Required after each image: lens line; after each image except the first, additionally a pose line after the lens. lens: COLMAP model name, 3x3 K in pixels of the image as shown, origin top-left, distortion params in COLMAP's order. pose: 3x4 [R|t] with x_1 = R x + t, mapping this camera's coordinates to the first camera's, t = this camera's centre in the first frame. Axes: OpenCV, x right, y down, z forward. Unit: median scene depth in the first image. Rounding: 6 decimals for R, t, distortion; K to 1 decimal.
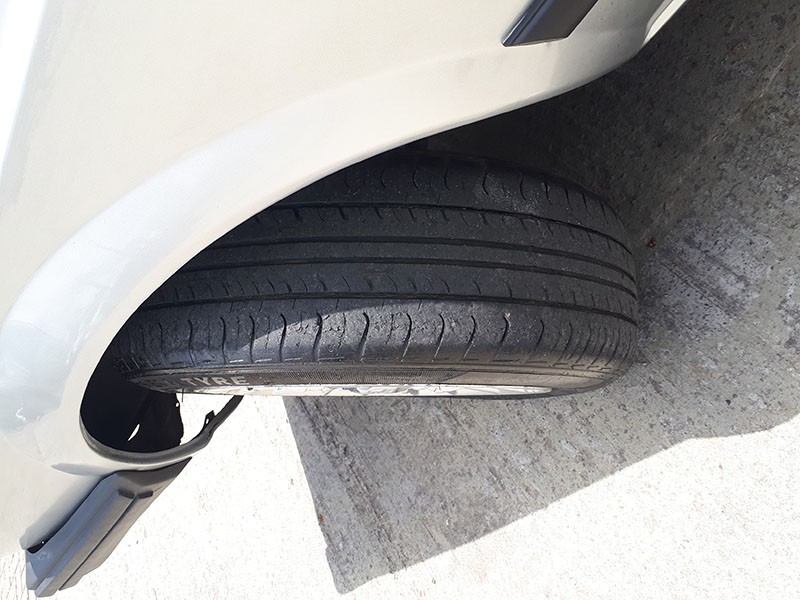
lens RADIAL K [[652.6, 0, 400.0], [0, 652.6, 300.0], [0, 0, 1]] dist [0.004907, -0.004426]
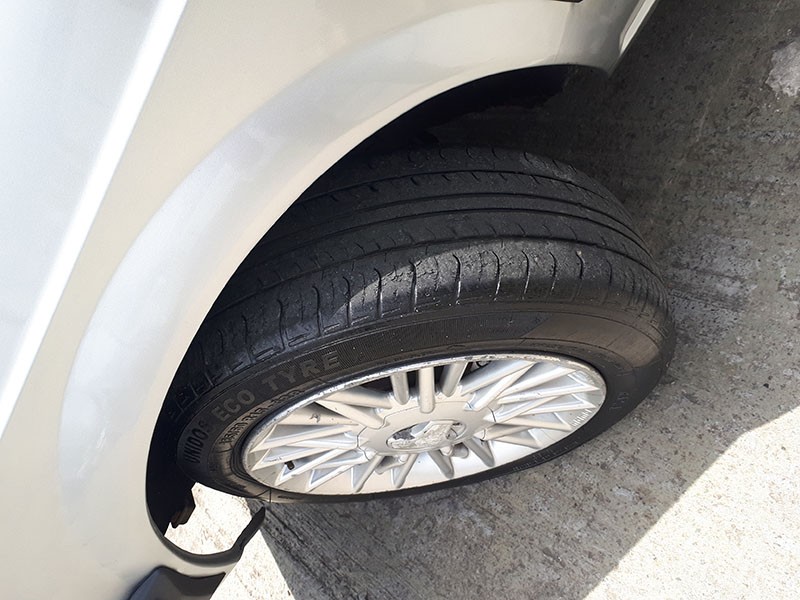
lens RADIAL K [[652.6, 0, 400.0], [0, 652.6, 300.0], [0, 0, 1]] dist [0.004907, -0.004426]
pose [[0.981884, -0.125199, 0.142231, -0.195075], [0.167879, 0.922874, -0.346582, 0.285474], [-0.087869, 0.364181, 0.927174, 0.036910]]
